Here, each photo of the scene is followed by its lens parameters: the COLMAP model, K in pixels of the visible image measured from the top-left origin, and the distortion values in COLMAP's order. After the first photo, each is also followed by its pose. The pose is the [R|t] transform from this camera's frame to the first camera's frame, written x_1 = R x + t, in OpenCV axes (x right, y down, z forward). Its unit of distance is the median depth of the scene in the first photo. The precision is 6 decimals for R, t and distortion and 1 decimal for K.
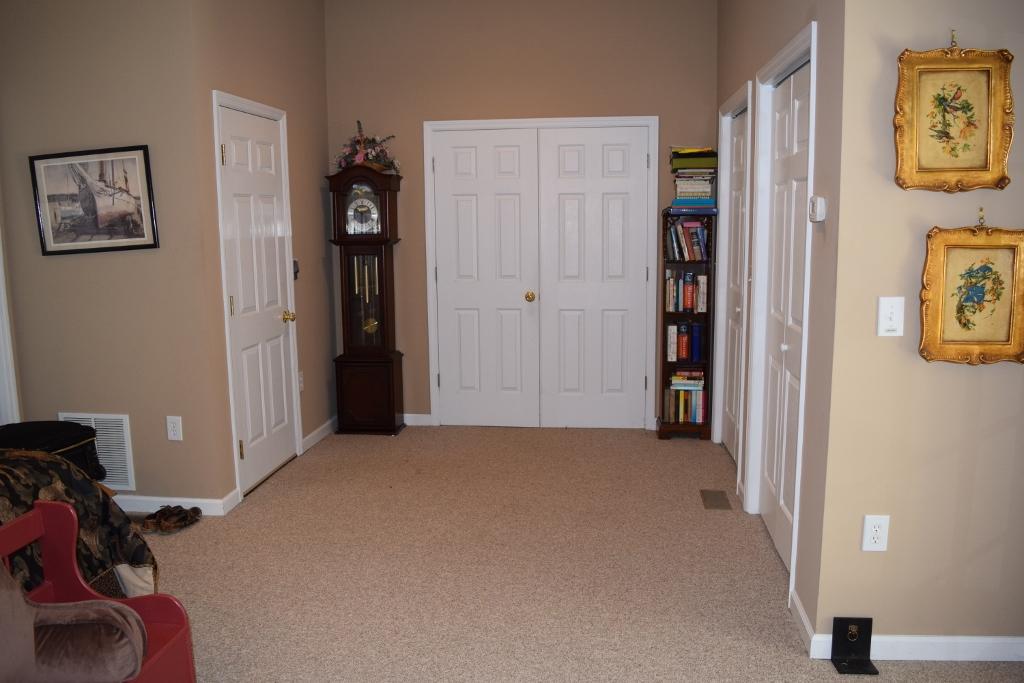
lens RADIAL K [[805.0, 0, 509.7], [0, 805.0, 336.4], [0, 0, 1]] dist [-0.096605, 0.026022]
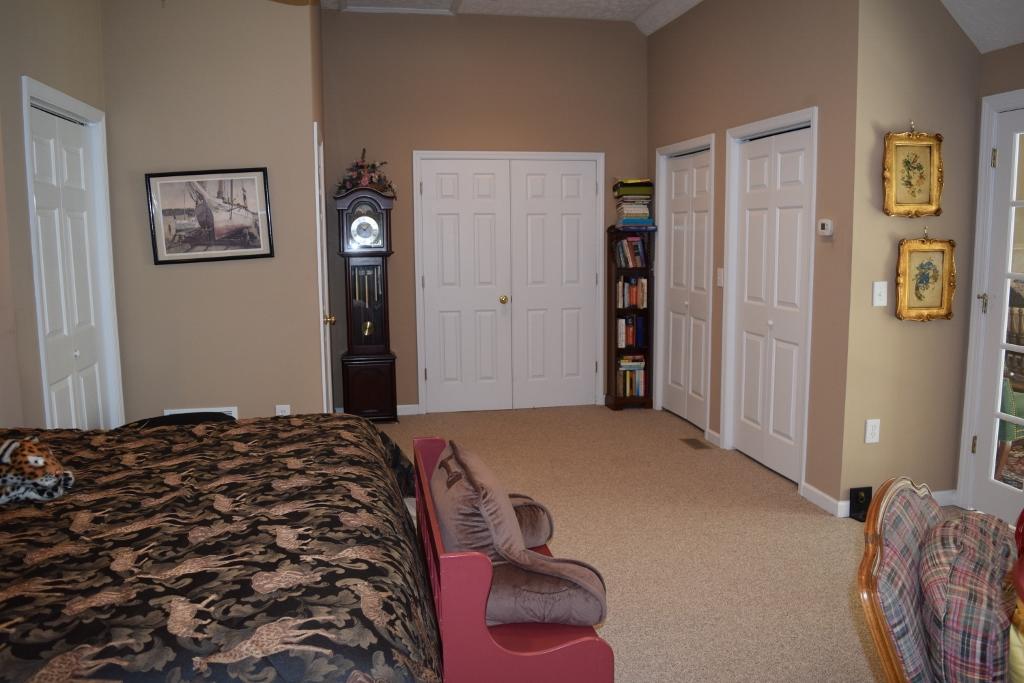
lens RADIAL K [[805.0, 0, 508.1], [0, 805.0, 336.0], [0, 0, 1]] dist [-0.096605, 0.026022]
pose [[0.952128, -0.035762, 0.303601, -0.467883], [0.042828, 0.998944, -0.016645, 0.035107], [-0.302685, 0.028850, 0.952654, -0.197525]]
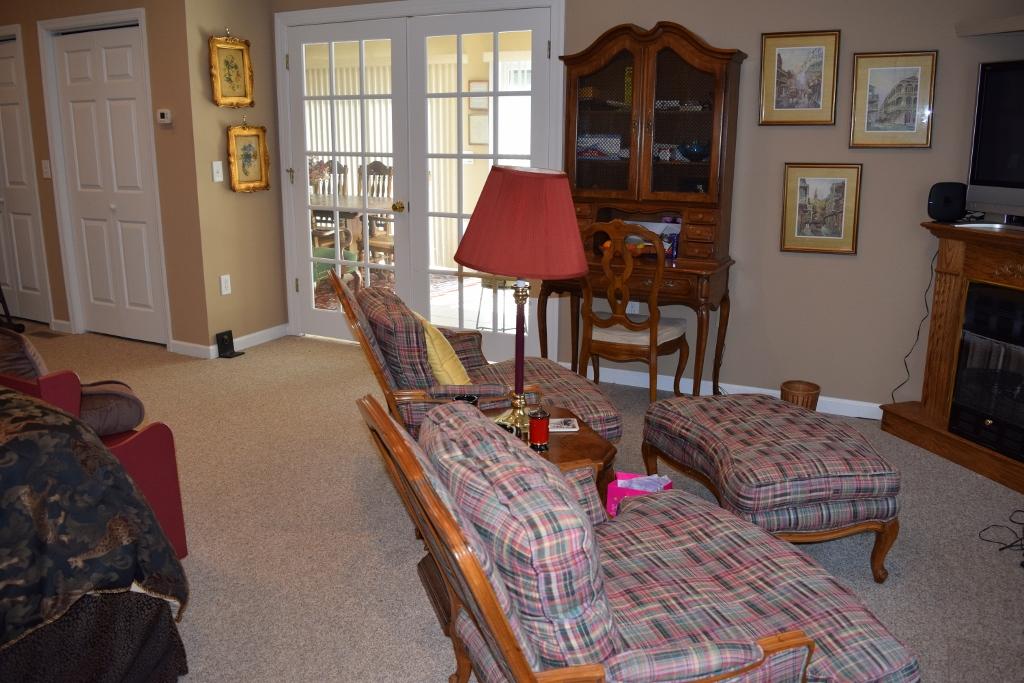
lens RADIAL K [[805.0, 0, 517.8], [0, 805.0, 341.2], [0, 0, 1]] dist [-0.096605, 0.026022]
pose [[0.324560, -0.220629, 0.919774, -0.753330], [0.128455, 0.973688, 0.188233, 0.071275], [-0.937102, 0.057057, 0.344361, -0.231978]]
